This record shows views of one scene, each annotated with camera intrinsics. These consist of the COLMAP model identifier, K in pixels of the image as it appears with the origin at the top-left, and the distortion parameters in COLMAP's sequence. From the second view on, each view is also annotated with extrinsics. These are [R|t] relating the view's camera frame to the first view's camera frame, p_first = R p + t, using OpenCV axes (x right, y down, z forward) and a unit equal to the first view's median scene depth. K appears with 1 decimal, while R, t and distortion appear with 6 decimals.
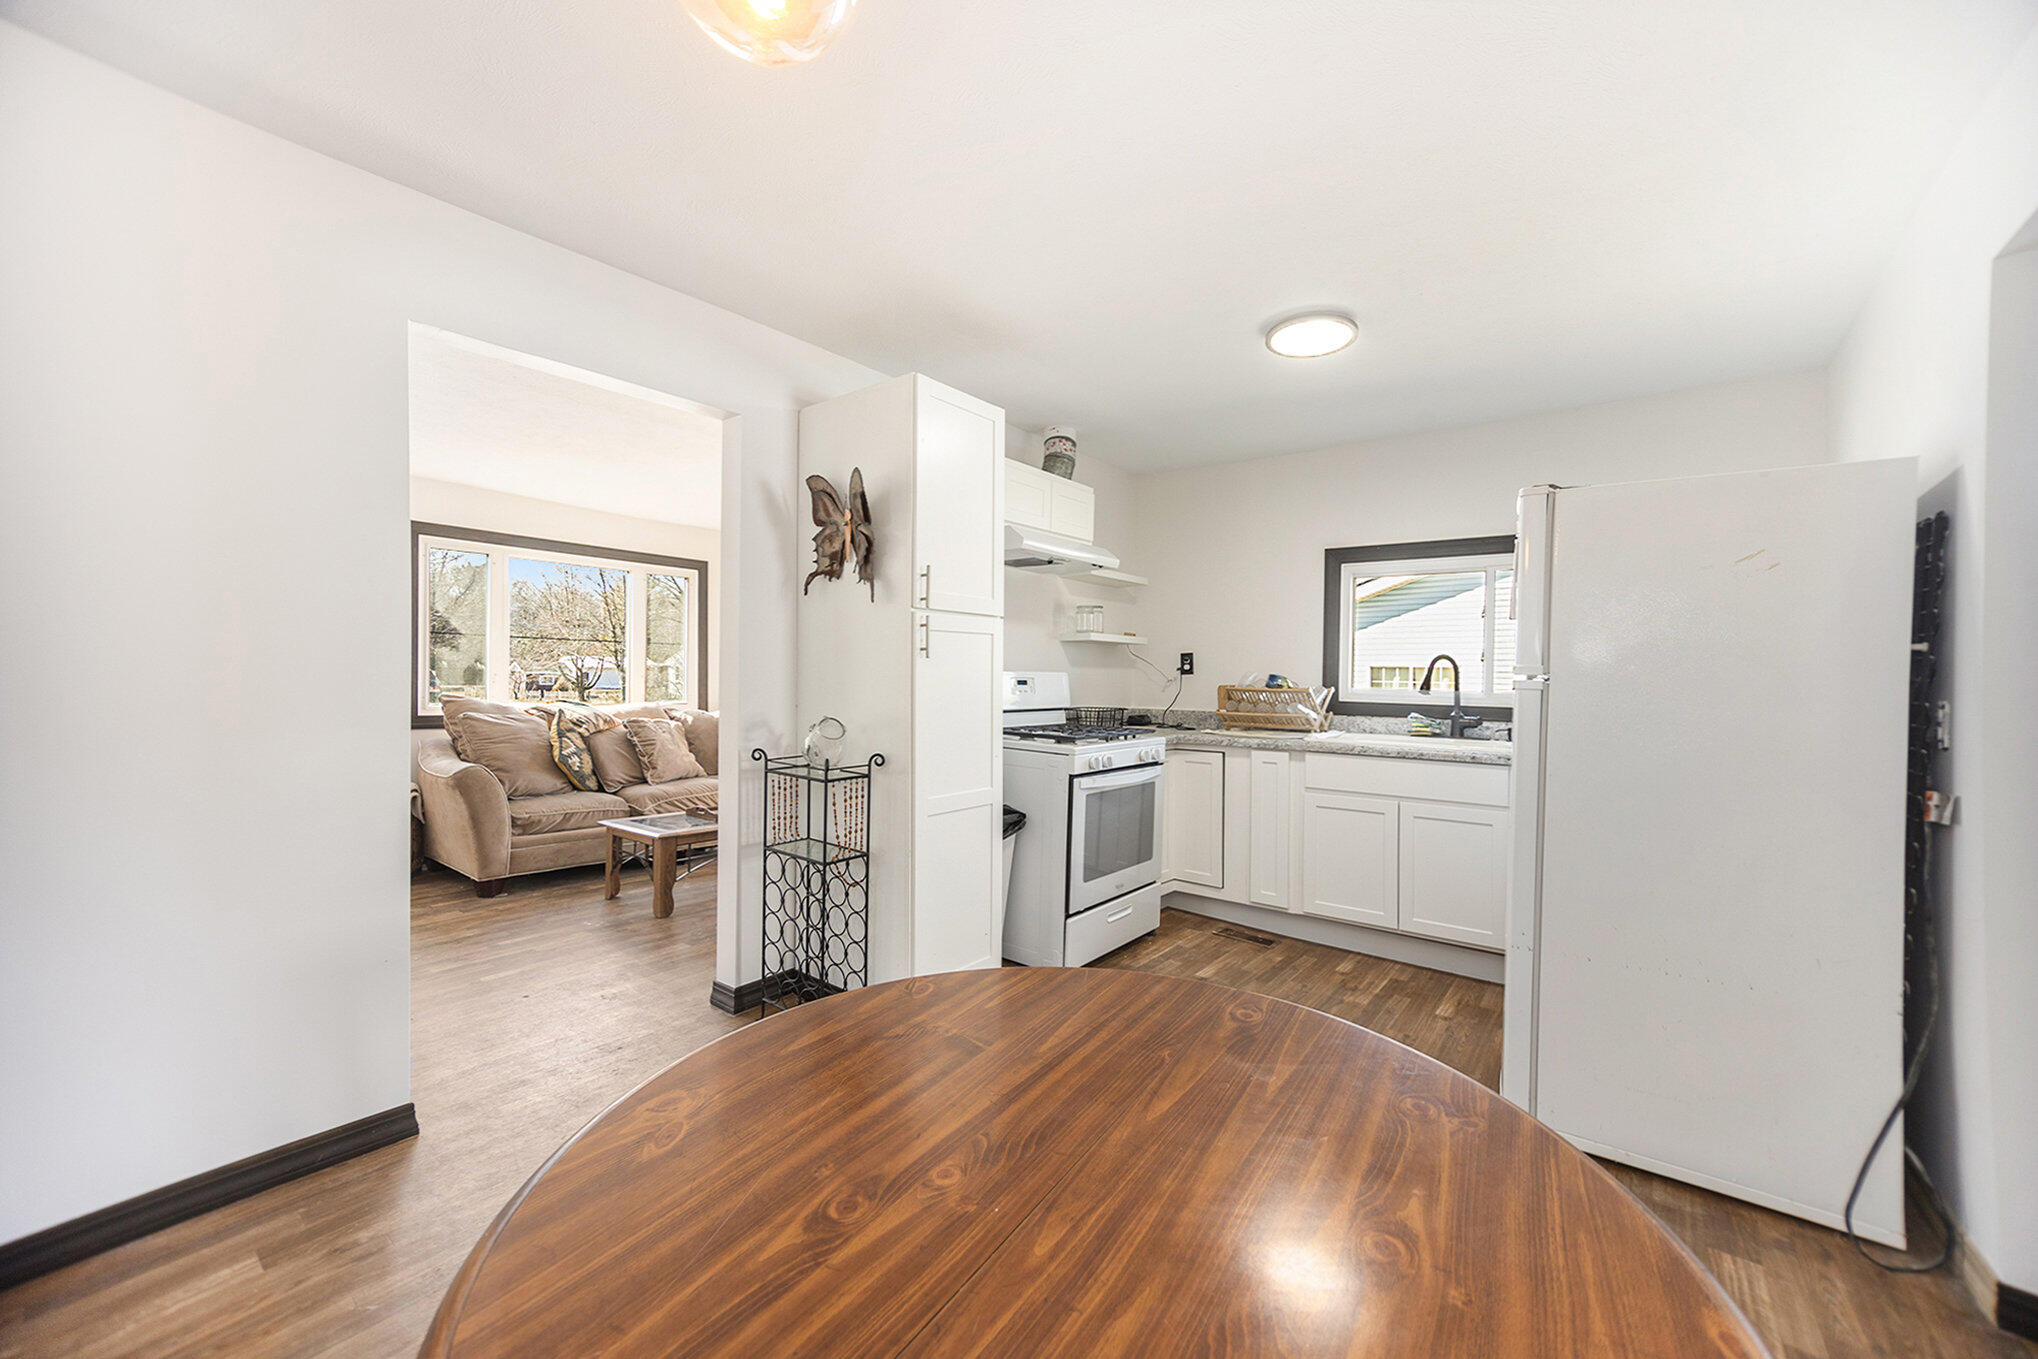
lens RADIAL K [[796.1, 0, 992.0], [0, 796.1, 678.9], [0, 0, 1]] dist [-0.000201, 0.000283]
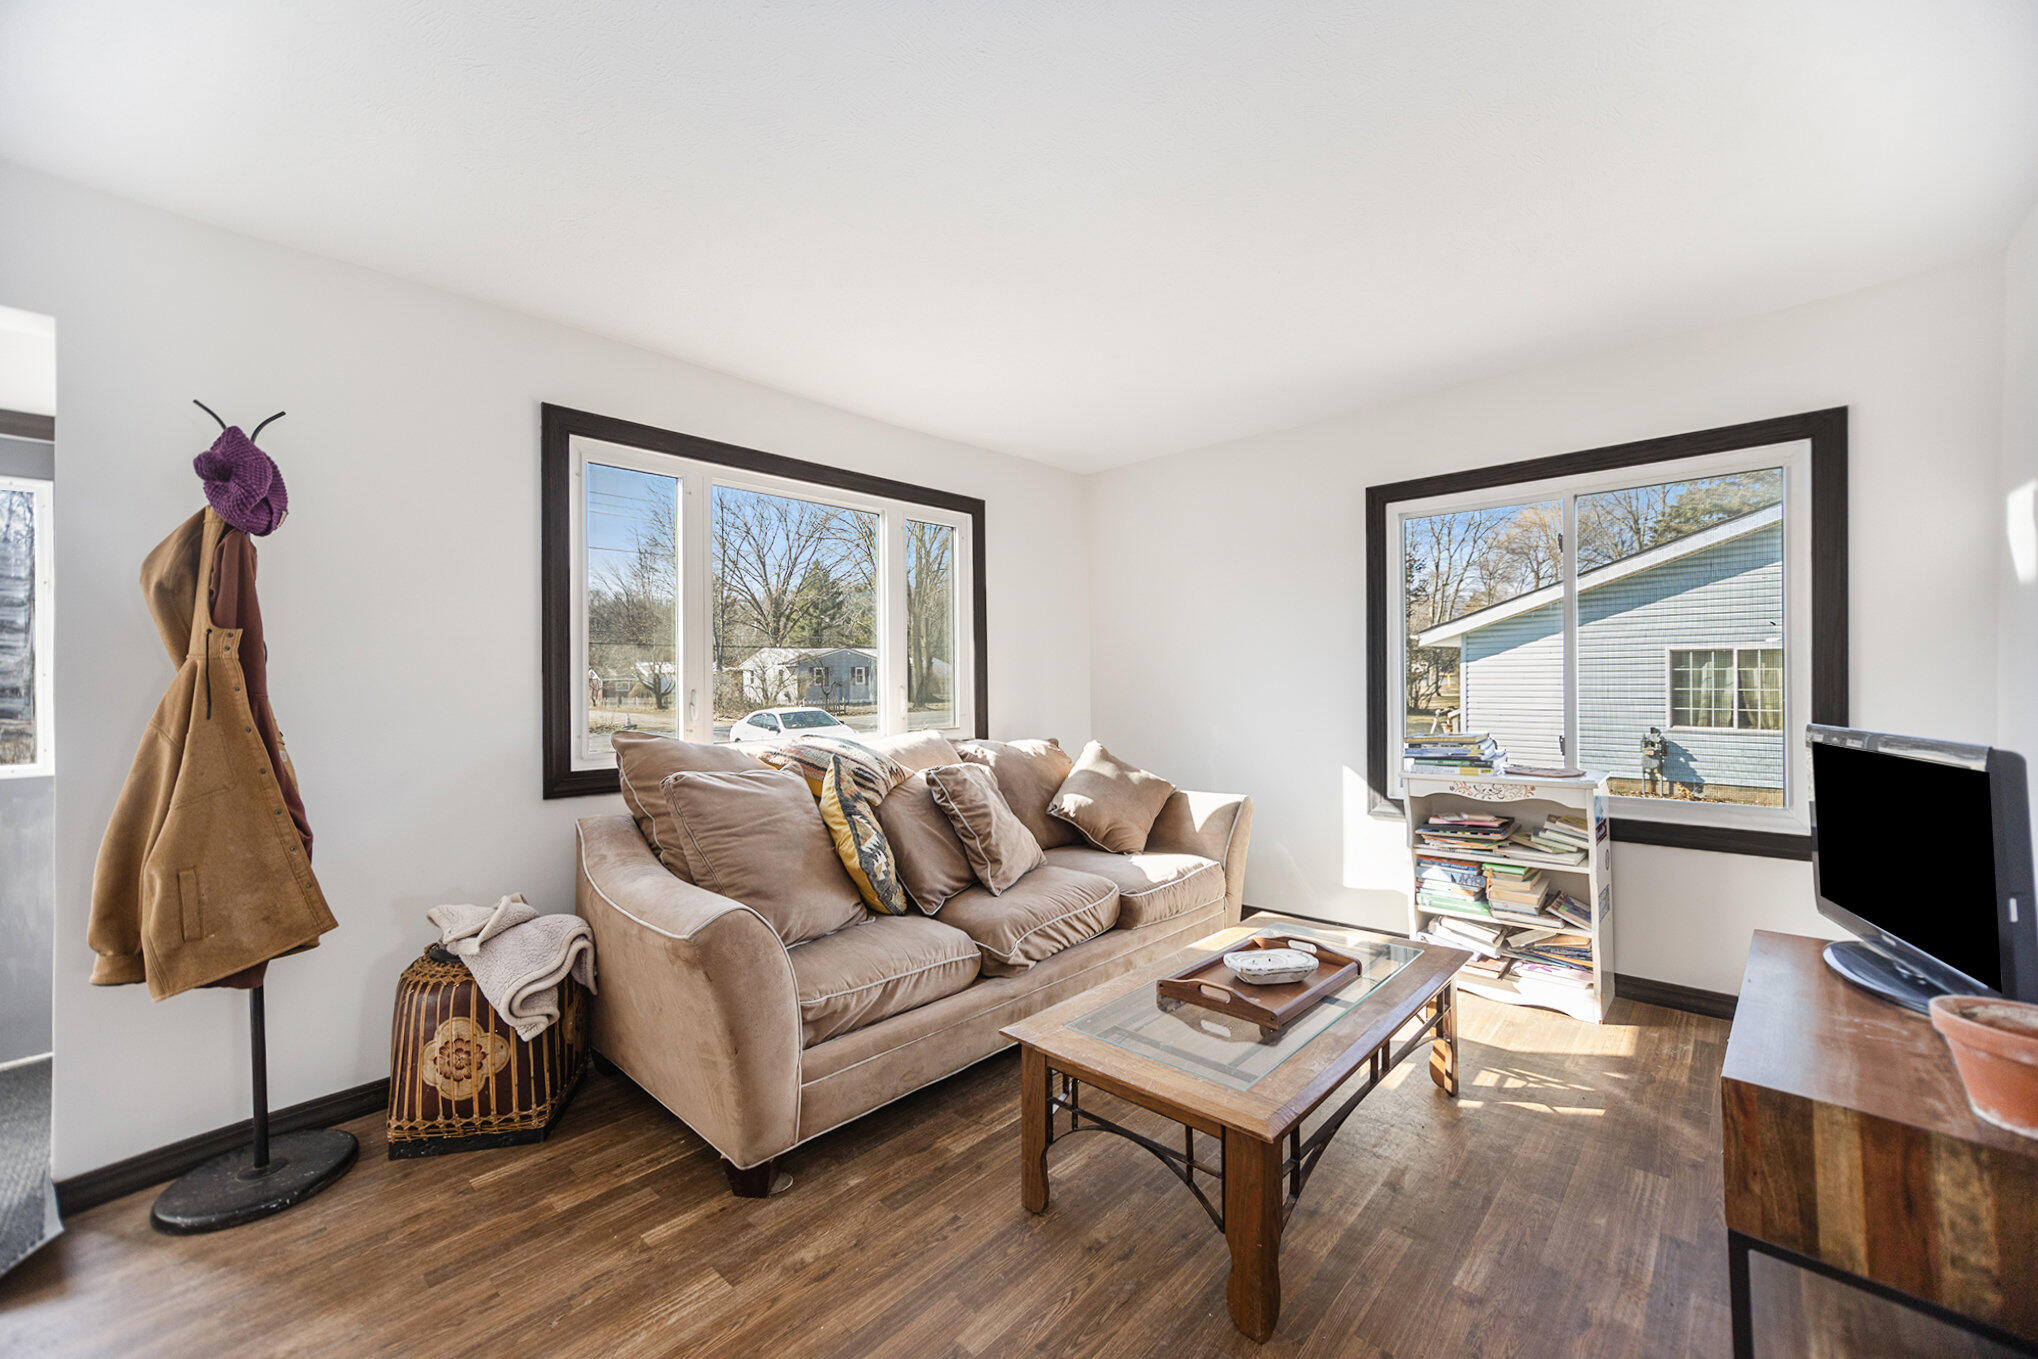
lens RADIAL K [[792.8, 0, 997.4], [0, 792.8, 672.1], [0, 0, 1]] dist [-0.002893, 0.000107]
pose [[0.998222, -0.020428, -0.055996, -0.417626], [0.020142, 0.999781, -0.005674, -0.012093], [0.056100, 0.004536, 0.998415, 0.502904]]
